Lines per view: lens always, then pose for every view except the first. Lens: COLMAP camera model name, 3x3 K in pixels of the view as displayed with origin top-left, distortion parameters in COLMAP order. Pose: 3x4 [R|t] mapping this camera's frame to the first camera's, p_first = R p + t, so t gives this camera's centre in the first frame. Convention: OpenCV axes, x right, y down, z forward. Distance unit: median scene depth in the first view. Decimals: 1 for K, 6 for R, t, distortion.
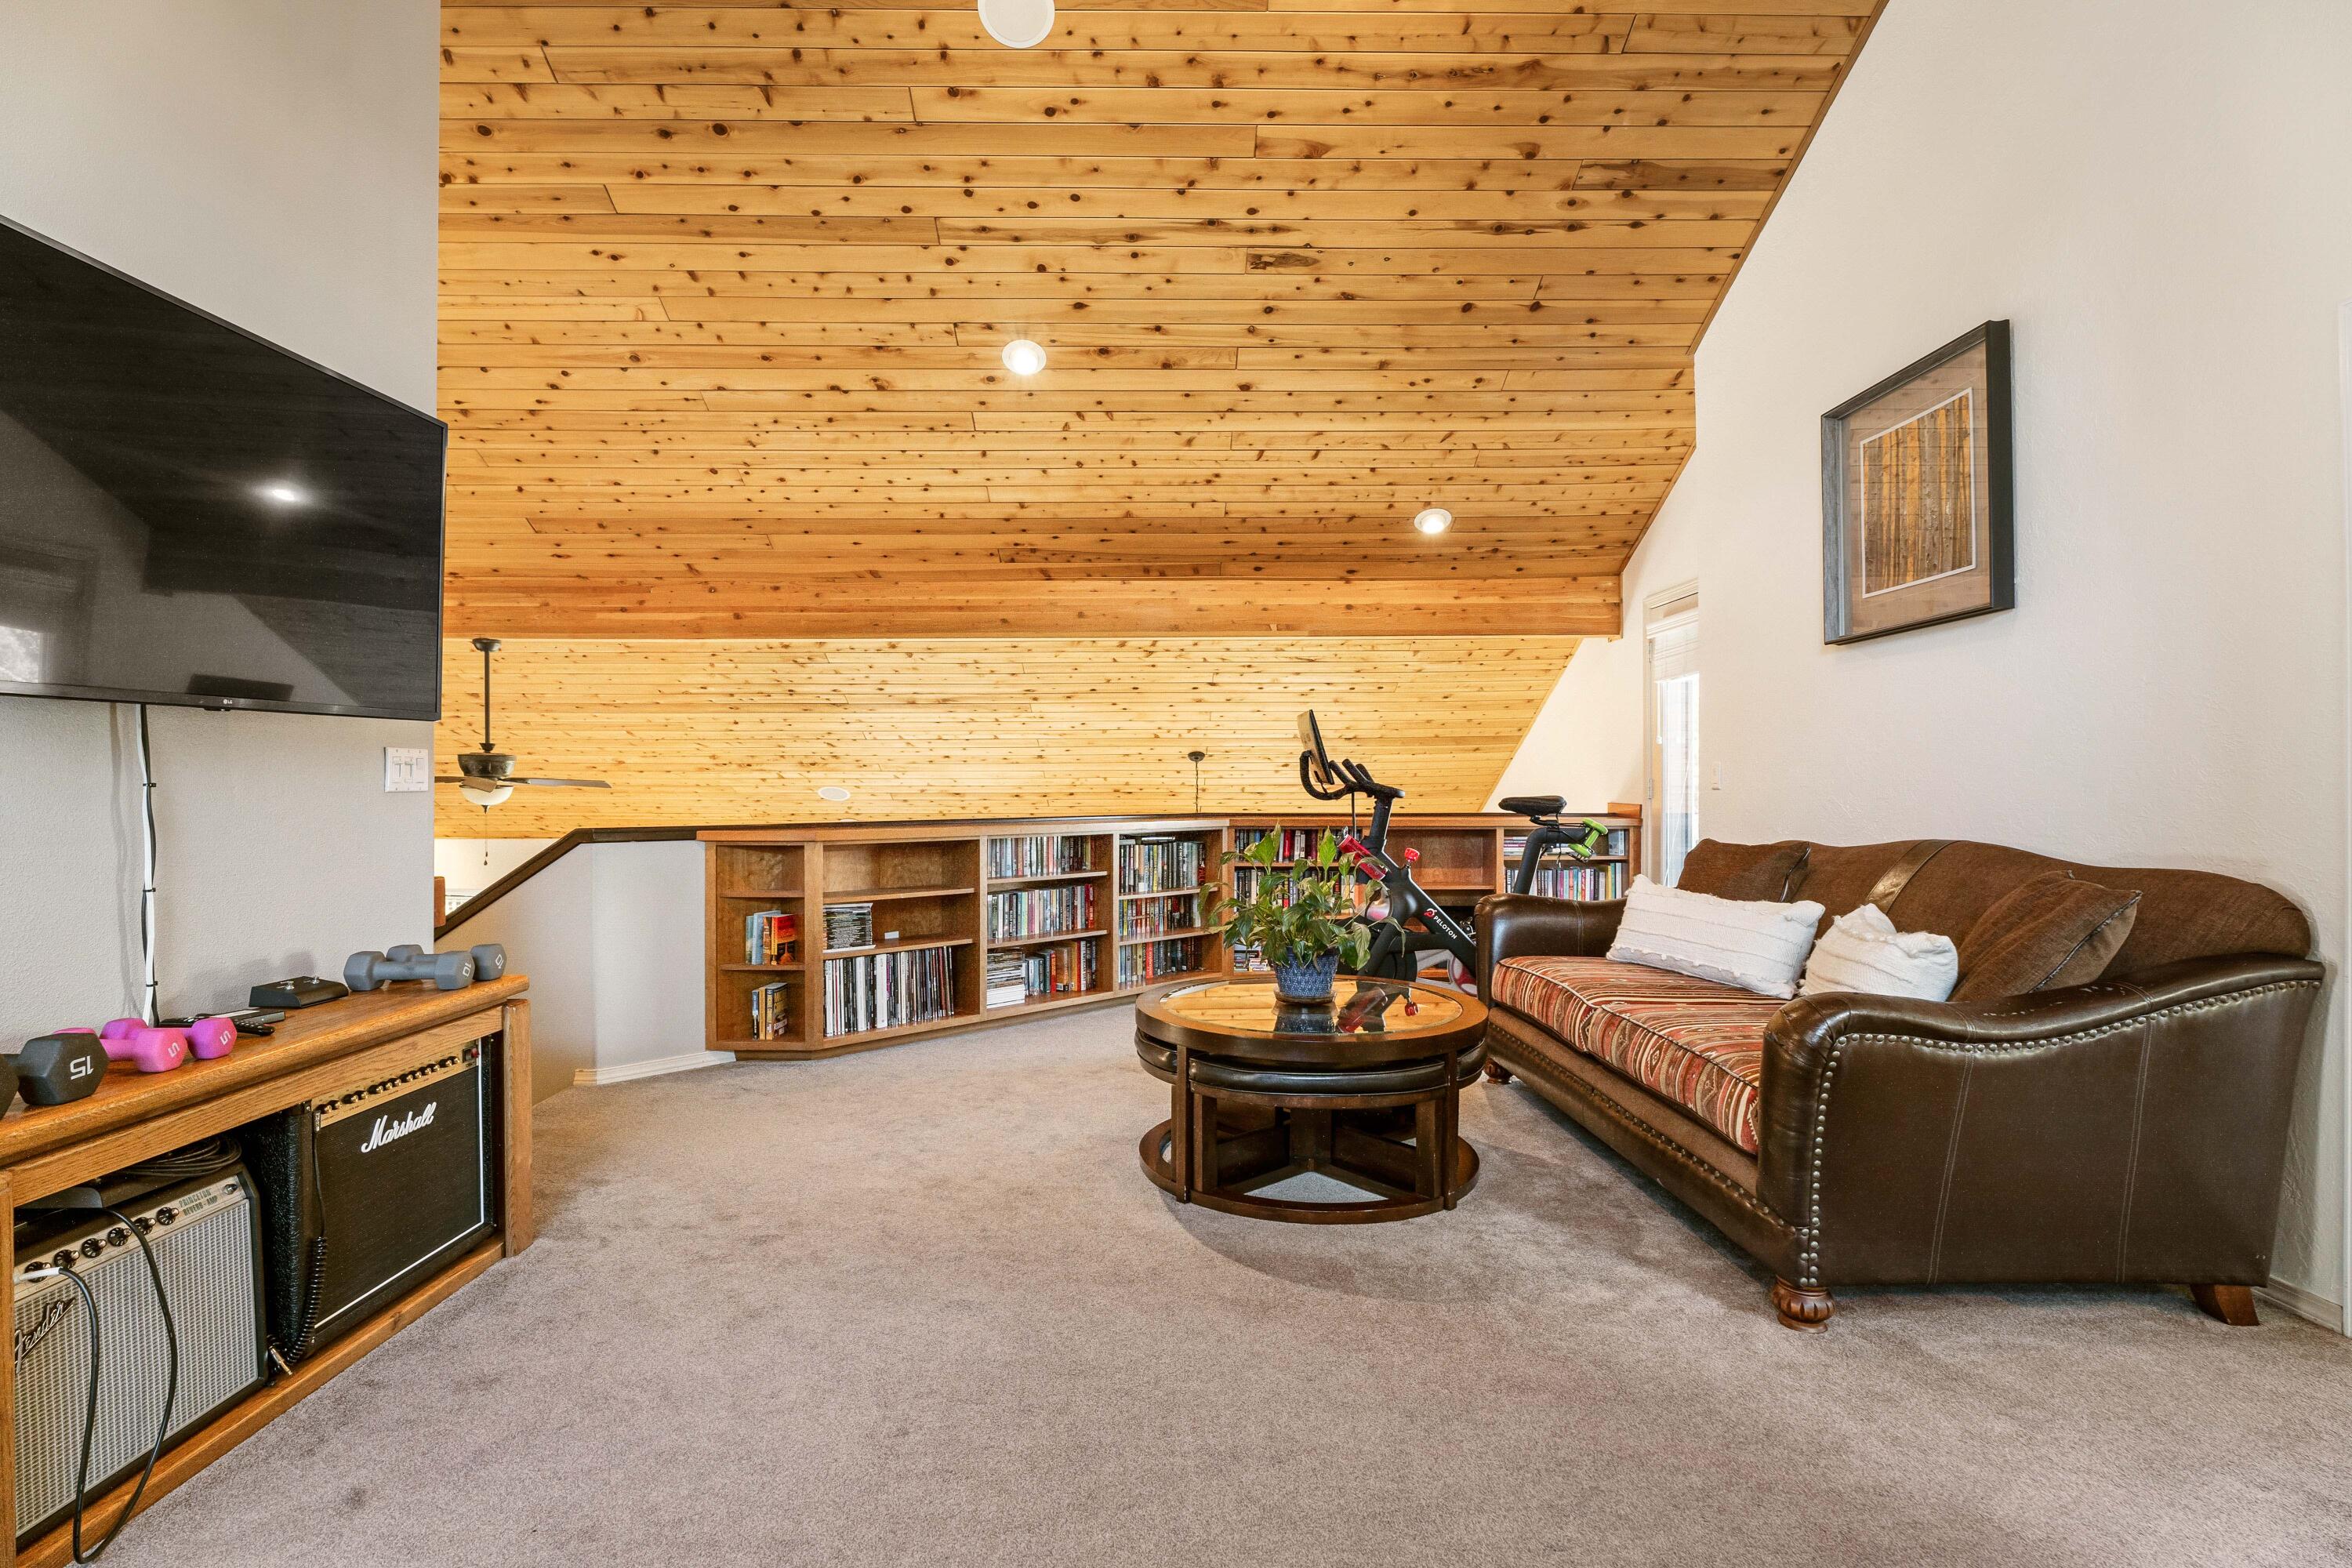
lens RADIAL K [[1150.5, 0, 1176.0], [0, 1150.5, 784.0], [0, 0, 1]] dist [0.000772, 0.000403]
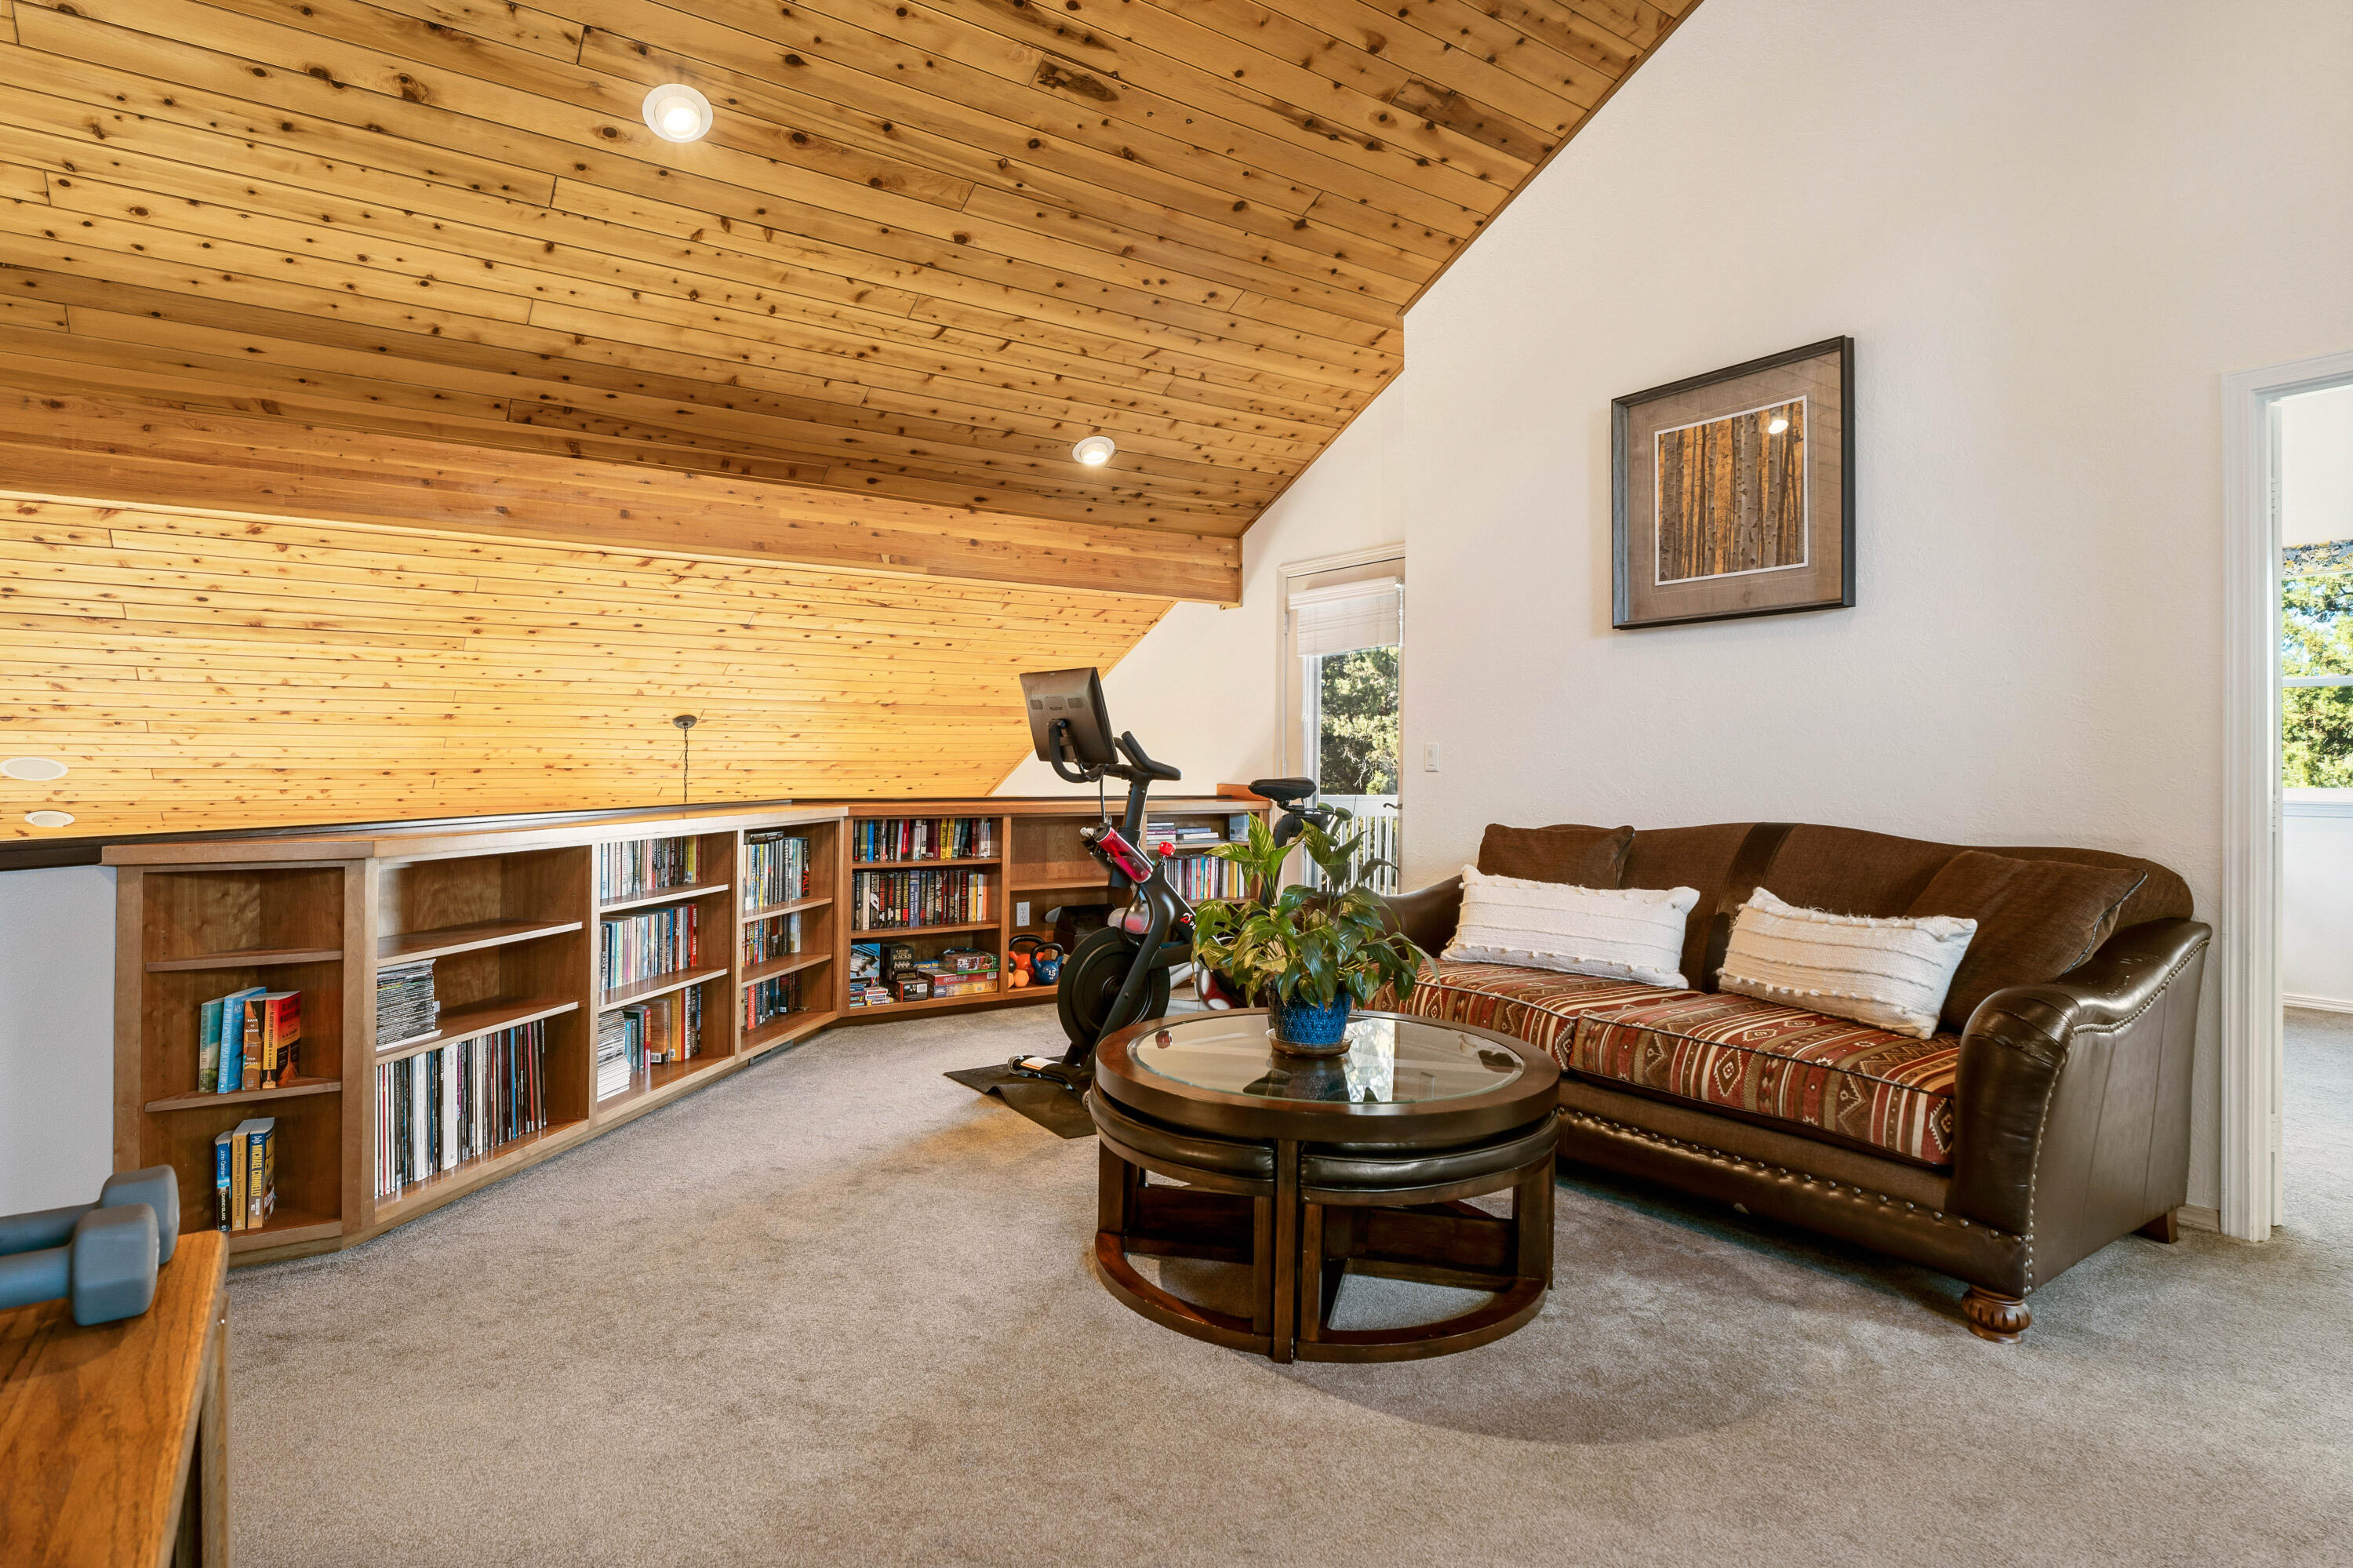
lens RADIAL K [[1257.0, 0, 1171.7], [0, 1257.0, 755.7], [0, 0, 1]] dist [-0.011014, 0.001447]
pose [[0.832826, 0.010307, 0.553438, -0.279237], [-0.009208, 0.999946, -0.004765, -0.001180], [-0.553458, -0.001128, 0.832877, 0.234914]]
